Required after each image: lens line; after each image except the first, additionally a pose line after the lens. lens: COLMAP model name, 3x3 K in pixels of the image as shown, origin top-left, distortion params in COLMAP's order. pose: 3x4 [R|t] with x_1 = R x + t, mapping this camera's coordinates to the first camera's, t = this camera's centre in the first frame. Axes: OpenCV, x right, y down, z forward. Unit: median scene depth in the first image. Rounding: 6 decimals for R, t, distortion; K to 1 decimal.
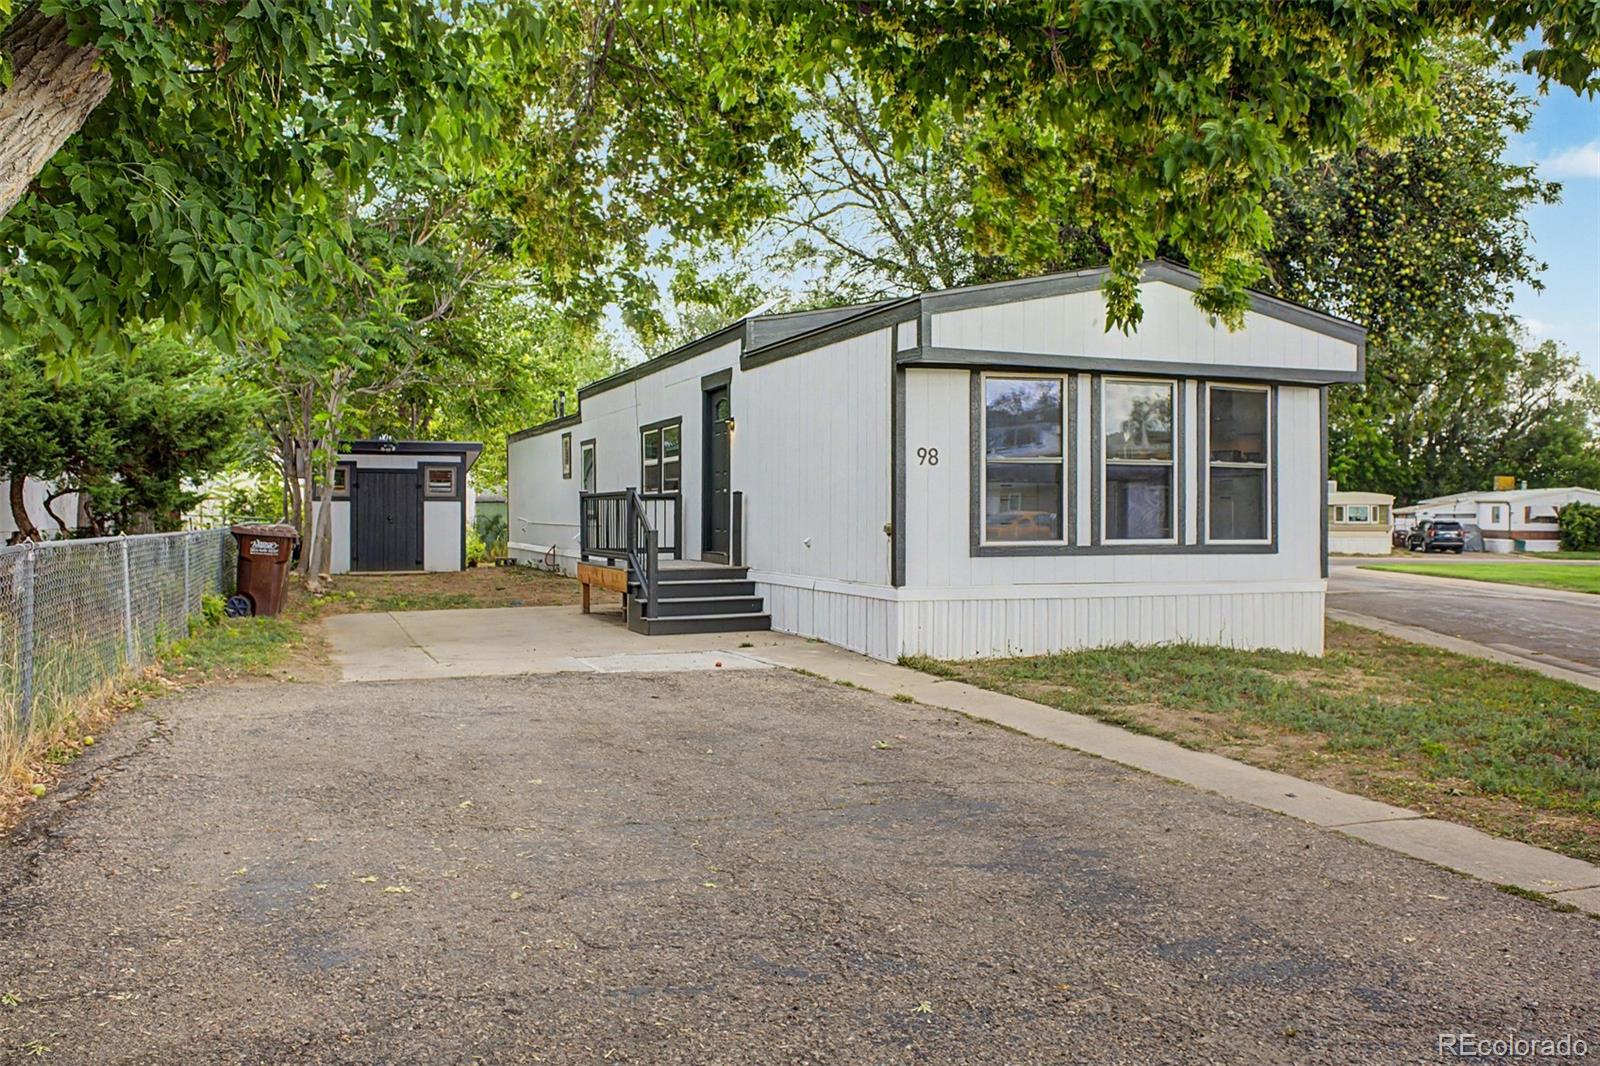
lens RADIAL K [[1287.7, 0, 800.0], [0, 1287.7, 533.0], [0, 0, 1]] dist [0.008672, 0.003759]
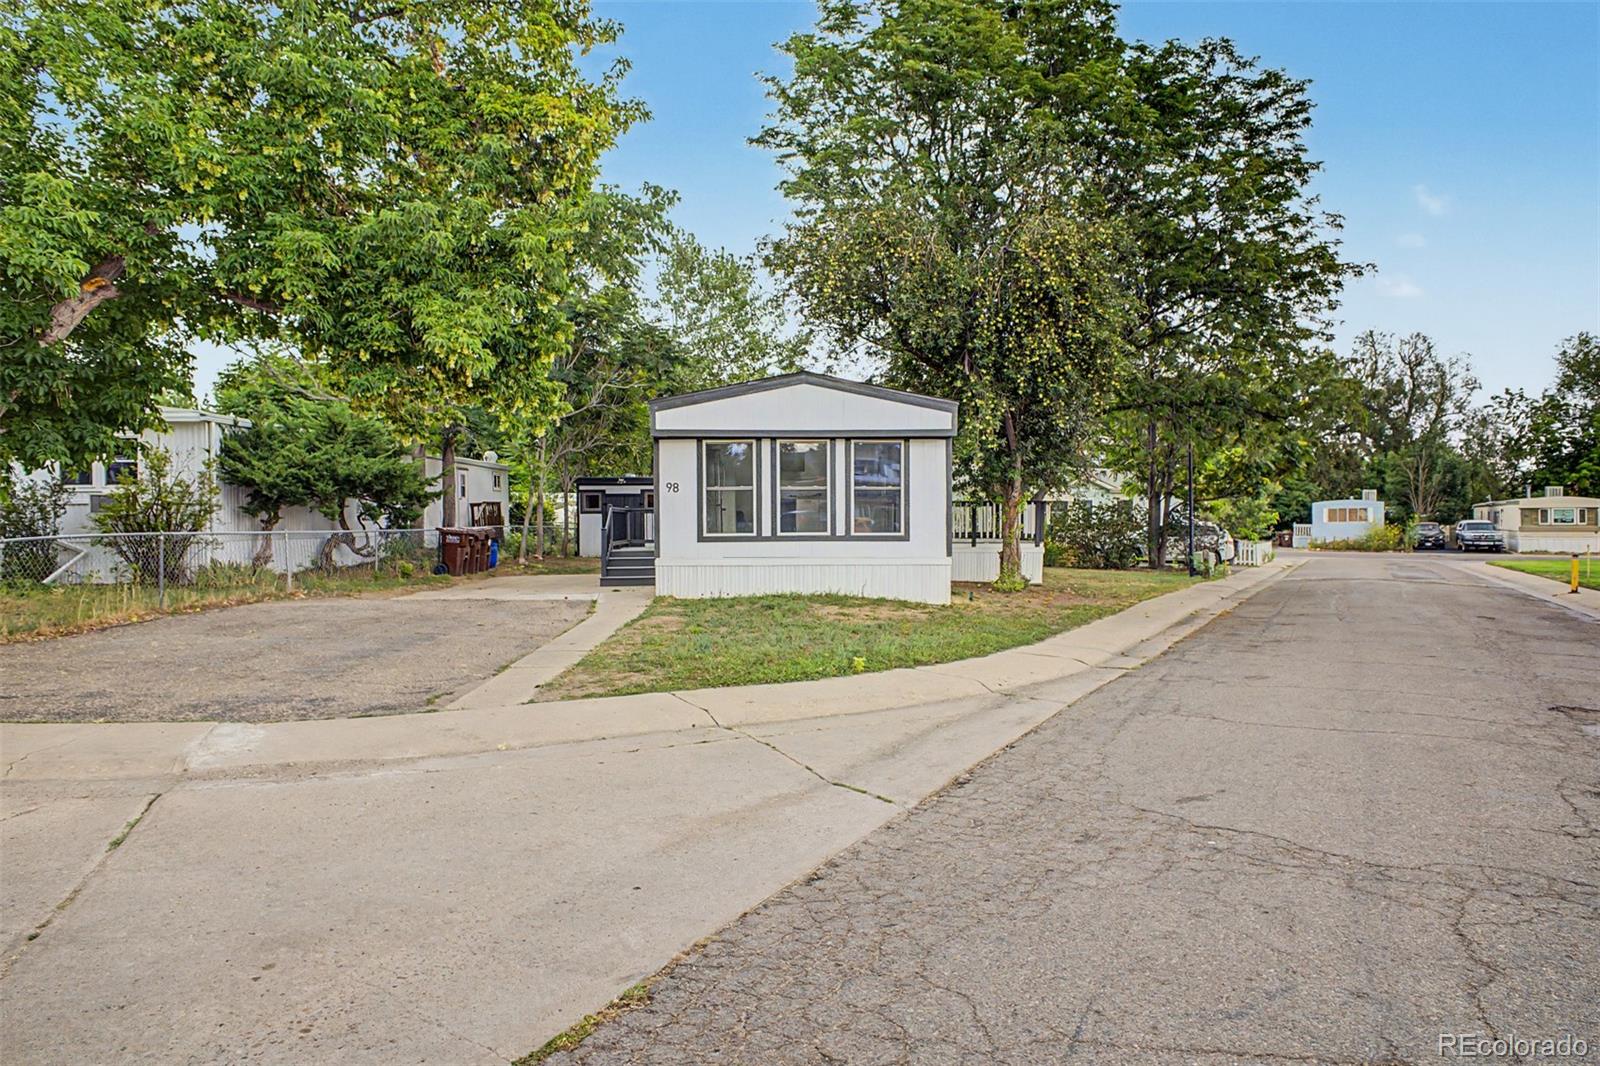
lens RADIAL K [[991.8, 0, 800.0], [0, 991.8, 533.0], [0, 0, 1]] dist [0.035005, -0.000085]
pose [[0.938738, -0.002019, -0.344627, 0.398989], [0.001062, 0.999995, -0.002966, 0.005288], [0.344631, 0.002418, 0.938735, -0.141327]]
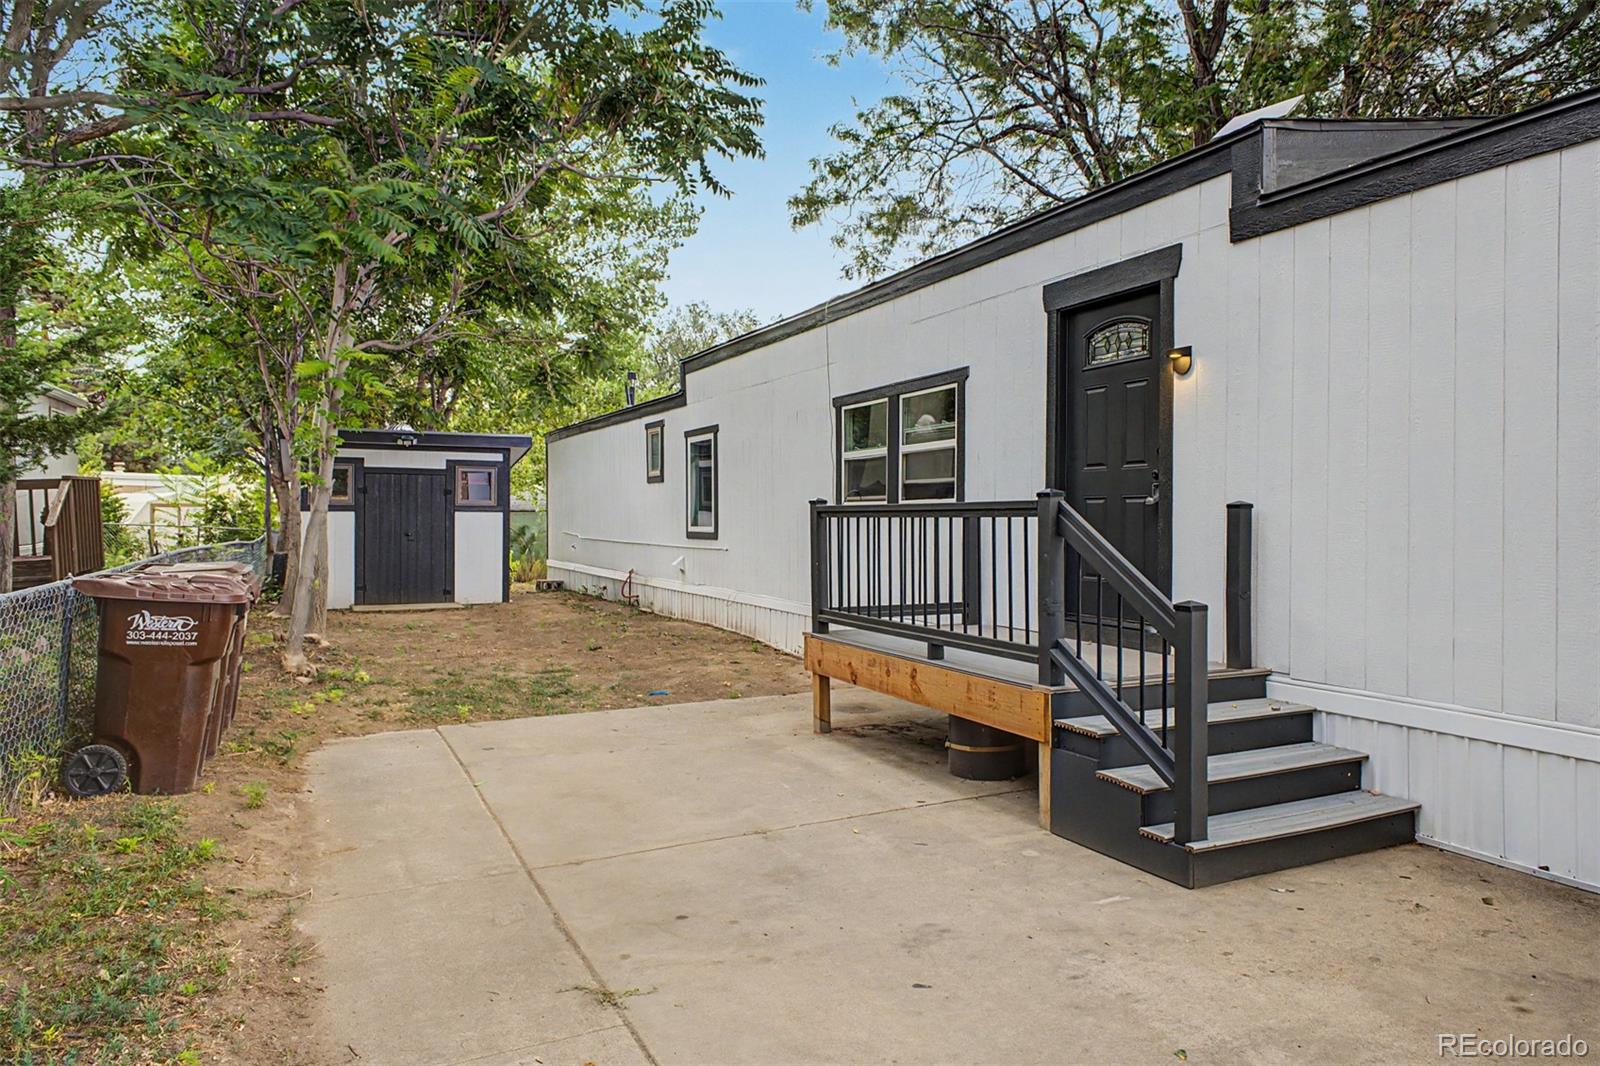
lens RADIAL K [[1054.1, 0, 800.0], [0, 1054.1, 533.0], [0, 0, 1]] dist [0.042002, -0.001833]
pose [[0.997674, 0.001969, 0.068139, -0.158395], [-0.001894, 0.999998, -0.001162, -0.014302], [-0.068142, 0.001031, 0.997675, 0.438031]]
